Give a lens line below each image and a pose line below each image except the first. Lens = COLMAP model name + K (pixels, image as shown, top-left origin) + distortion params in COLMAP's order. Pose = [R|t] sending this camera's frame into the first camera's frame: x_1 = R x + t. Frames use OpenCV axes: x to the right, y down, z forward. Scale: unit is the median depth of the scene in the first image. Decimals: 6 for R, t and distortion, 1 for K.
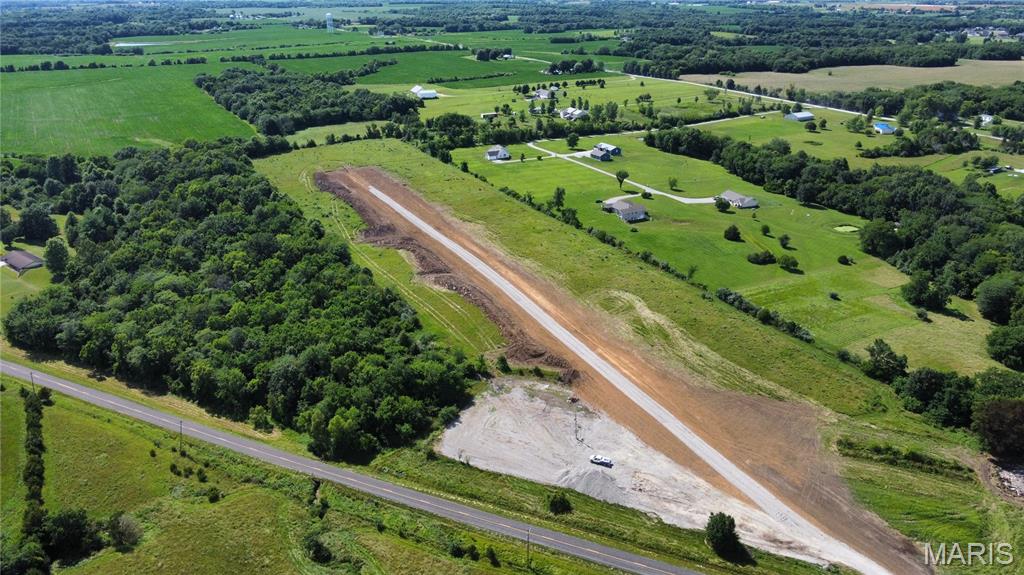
lens RADIAL K [[782.7, 0, 506.1], [0, 782.7, 286.0], [0, 0, 1]] dist [-0.005091, 0.040279]
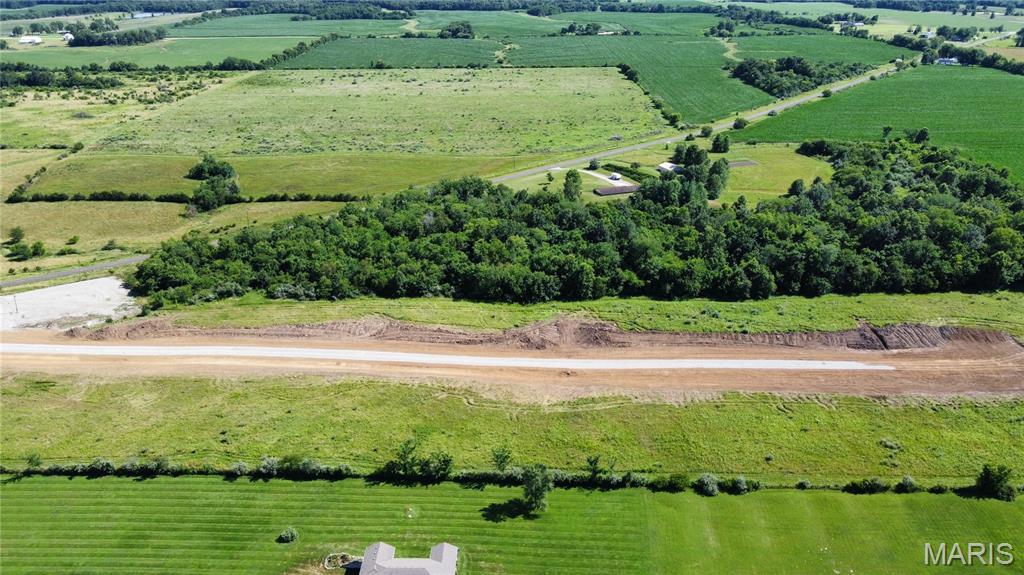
lens RADIAL K [[782.7, 0, 506.1], [0, 782.7, 286.0], [0, 0, 1]] dist [-0.005091, 0.040279]
pose [[-0.509177, 0.339417, -0.790908, 0.311480], [-0.305840, 0.787618, 0.534901, -0.349894], [0.804488, 0.514251, -0.297230, 0.912995]]
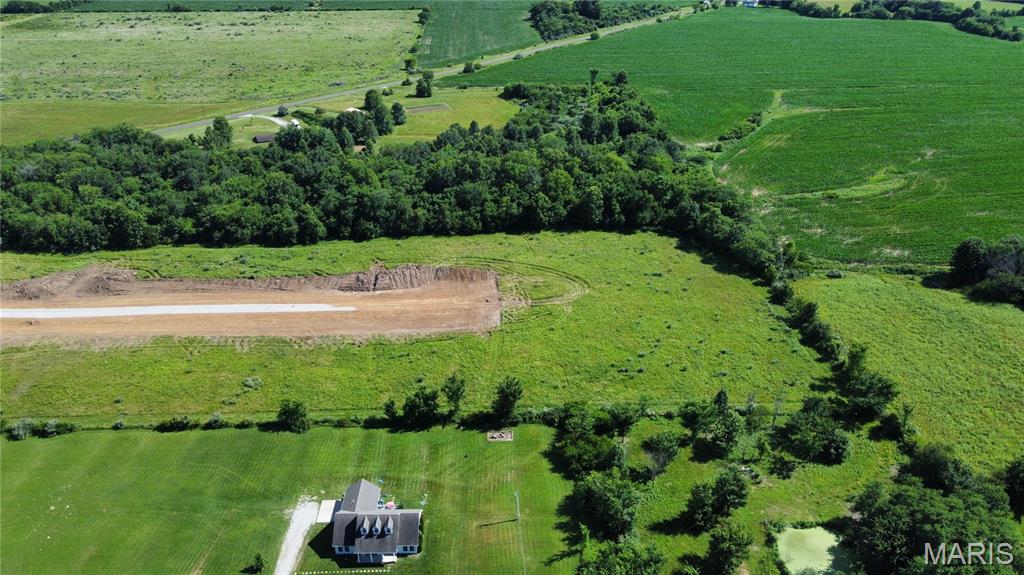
lens RADIAL K [[782.7, 0, 506.1], [0, 782.7, 286.0], [0, 0, 1]] dist [-0.005091, 0.040279]
pose [[-0.454789, 0.403398, -0.794001, 0.170415], [-0.320429, 0.757716, 0.568499, -0.448256], [0.830959, 0.512968, -0.215341, 1.165156]]
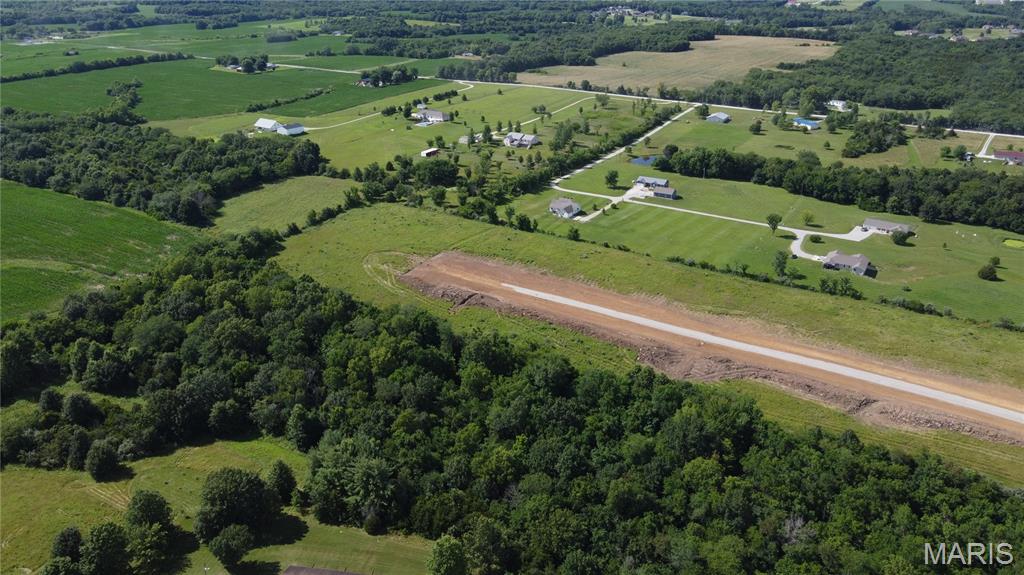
lens RADIAL K [[782.7, 0, 506.1], [0, 782.7, 286.0], [0, 0, 1]] dist [-0.005091, 0.040279]
pose [[0.863971, -0.197165, 0.463336, -0.509104], [0.184732, 0.980104, 0.072602, -0.177120], [-0.468432, 0.022867, 0.883204, 0.338146]]
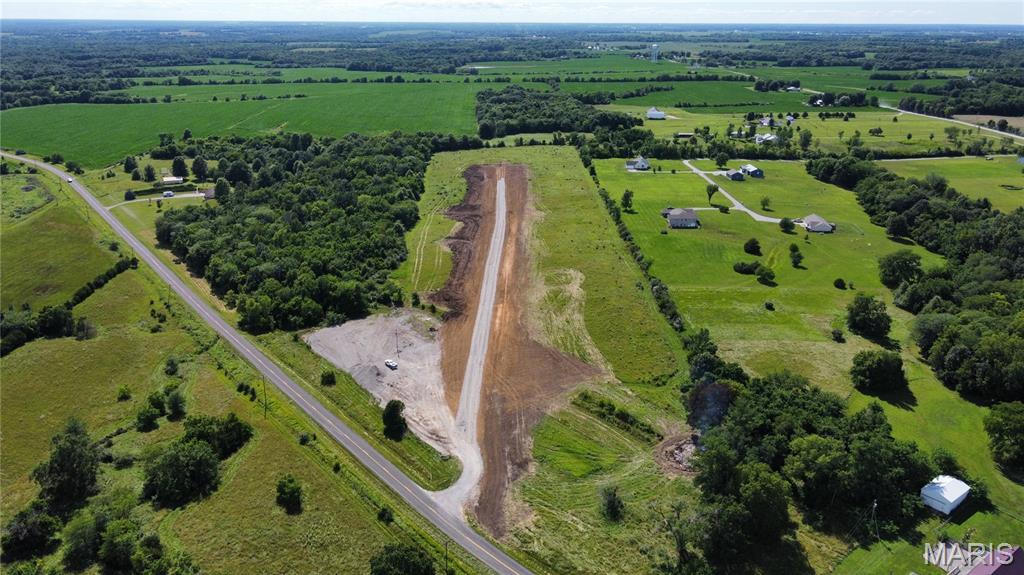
lens RADIAL K [[782.7, 0, 506.1], [0, 782.7, 286.0], [0, 0, 1]] dist [-0.005091, 0.040279]
pose [[0.886721, 0.154974, -0.435555, 0.351964], [-0.173728, 0.984788, -0.003288, 0.031631], [0.428420, 0.078584, 0.900156, -0.023658]]
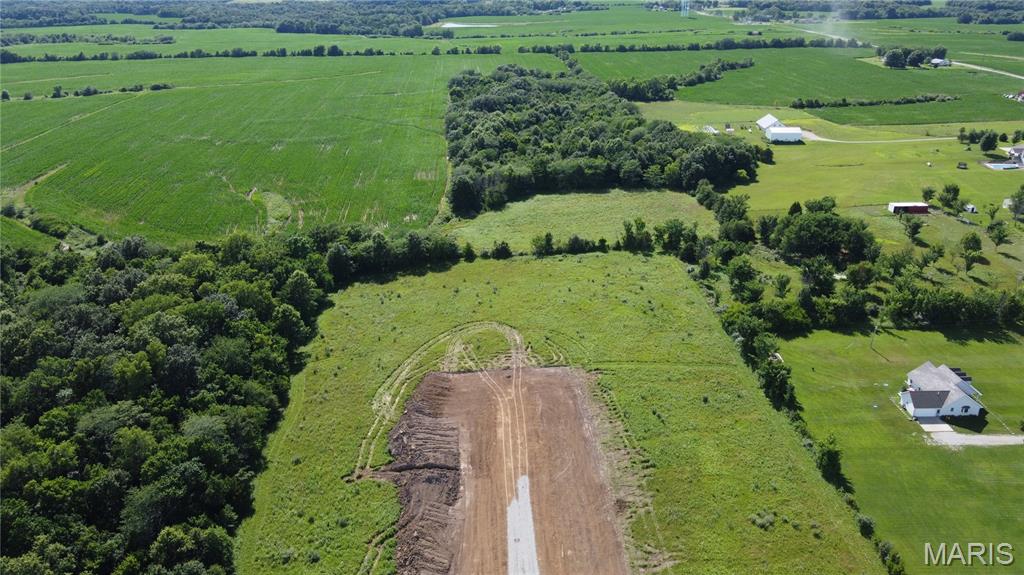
lens RADIAL K [[782.7, 0, 506.1], [0, 782.7, 286.0], [0, 0, 1]] dist [-0.005091, 0.040279]
pose [[0.898081, 0.166288, -0.407184, -0.054690], [-0.158038, 0.985951, 0.054082, -0.225091], [0.410457, 0.015781, 0.911743, 0.673443]]
